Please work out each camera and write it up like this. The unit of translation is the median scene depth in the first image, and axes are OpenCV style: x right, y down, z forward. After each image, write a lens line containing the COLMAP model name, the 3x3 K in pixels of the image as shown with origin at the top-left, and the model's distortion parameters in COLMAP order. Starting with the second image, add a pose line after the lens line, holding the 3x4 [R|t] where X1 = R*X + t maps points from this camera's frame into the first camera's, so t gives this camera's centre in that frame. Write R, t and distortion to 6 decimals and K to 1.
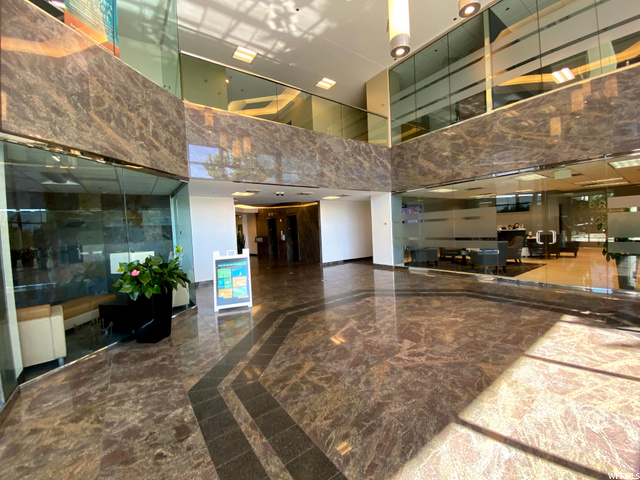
lens RADIAL K [[258.3, 0, 319.8], [0, 258.3, 236.5], [0, 0, 1]] dist [0.018767, -0.019008]
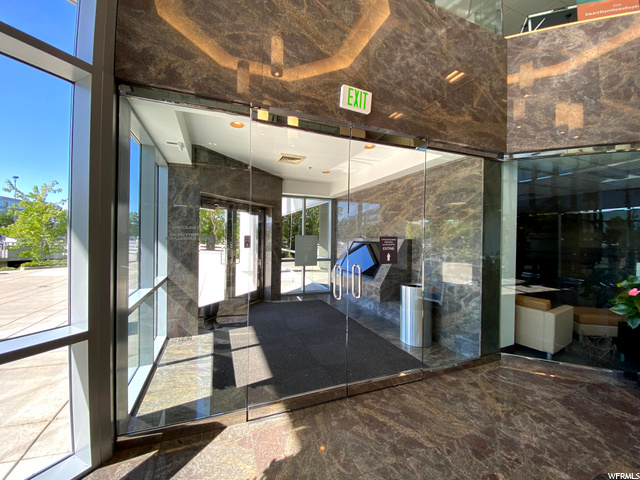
lens RADIAL K [[258.3, 0, 319.8], [0, 258.3, 236.5], [0, 0, 1]] dist [0.018767, -0.019008]
pose [[-0.245004, 0.045959, -0.968432, 0.257868], [-0.034039, 0.997852, 0.055967, -0.035553], [0.968924, 0.046677, -0.242914, 0.376497]]
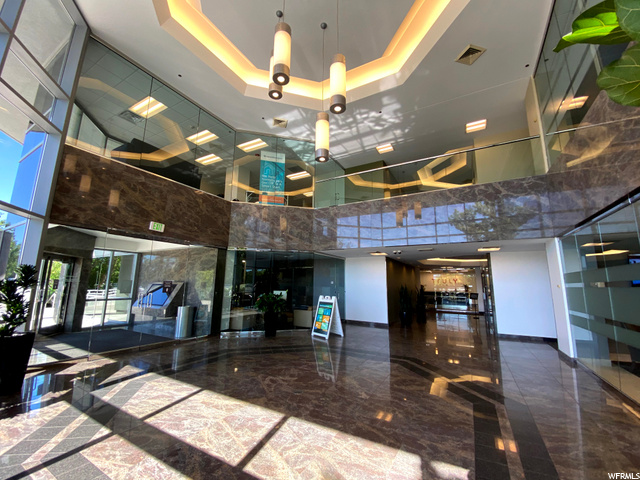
lens RADIAL K [[258.3, 0, 319.8], [0, 258.3, 236.5], [0, 0, 1]] dist [0.018767, -0.019008]
pose [[0.414118, -0.111829, -0.903327, 2.057388], [-0.065069, 0.986248, -0.151924, -0.121077], [0.907894, 0.121693, 0.401147, 0.663397]]
